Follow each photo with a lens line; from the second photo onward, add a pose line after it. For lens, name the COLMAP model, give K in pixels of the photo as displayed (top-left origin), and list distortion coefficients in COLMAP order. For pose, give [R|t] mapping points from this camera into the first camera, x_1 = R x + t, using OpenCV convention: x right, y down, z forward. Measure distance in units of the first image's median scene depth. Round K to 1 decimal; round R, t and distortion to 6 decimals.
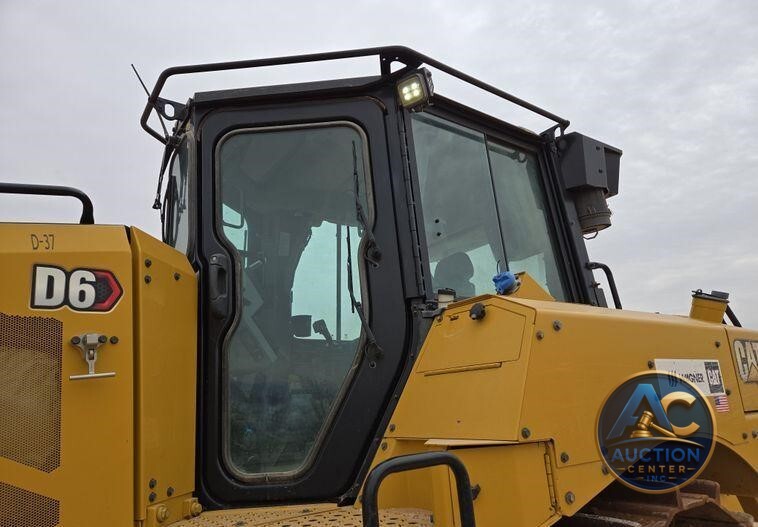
lens RADIAL K [[507.9, 0, 378.2], [0, 507.9, 283.5], [0, 0, 1]] dist [0.069887, -0.050052]
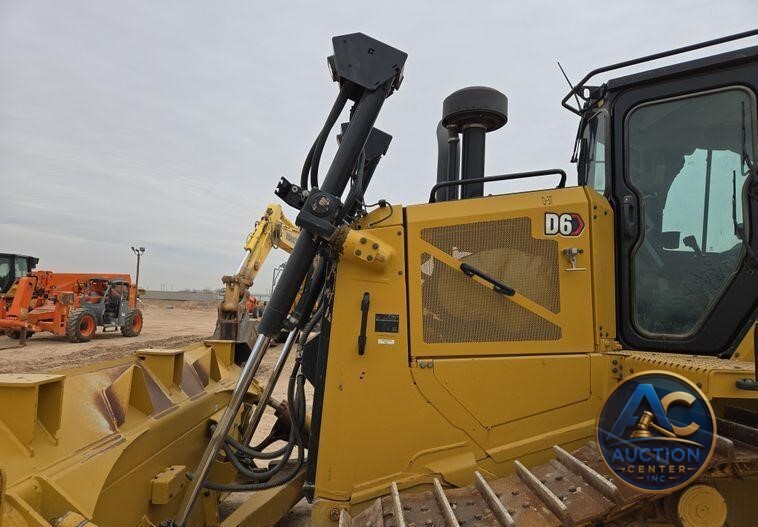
lens RADIAL K [[507.9, 0, 378.2], [0, 507.9, 283.5], [0, 0, 1]] dist [0.069887, -0.050052]
pose [[0.833763, 0.058002, -0.549067, -0.075992], [0.043998, 0.984324, 0.170792, -0.097976], [0.550366, -0.166558, 0.818141, -0.738307]]
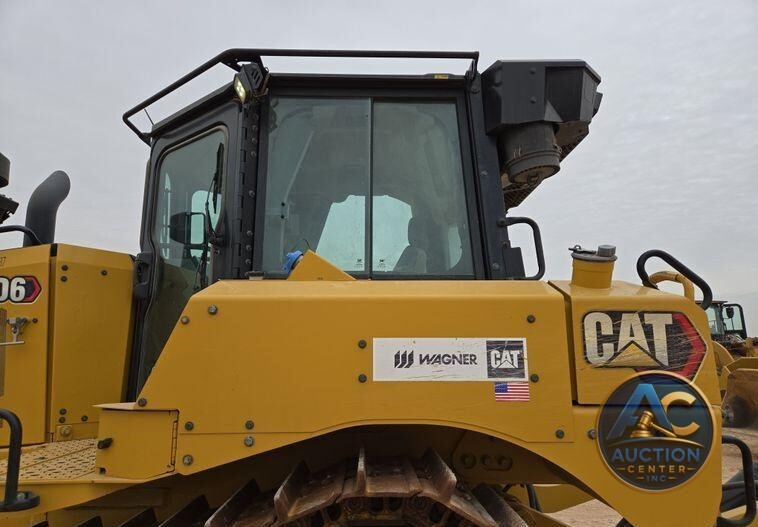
lens RADIAL K [[507.9, 0, 378.2], [0, 507.9, 283.5], [0, 0, 1]] dist [0.069887, -0.050052]
pose [[0.821928, -0.034055, -0.568572, 0.978282], [0.088316, 0.993759, 0.068148, -0.013942], [0.562702, -0.106227, 0.819806, 0.234443]]
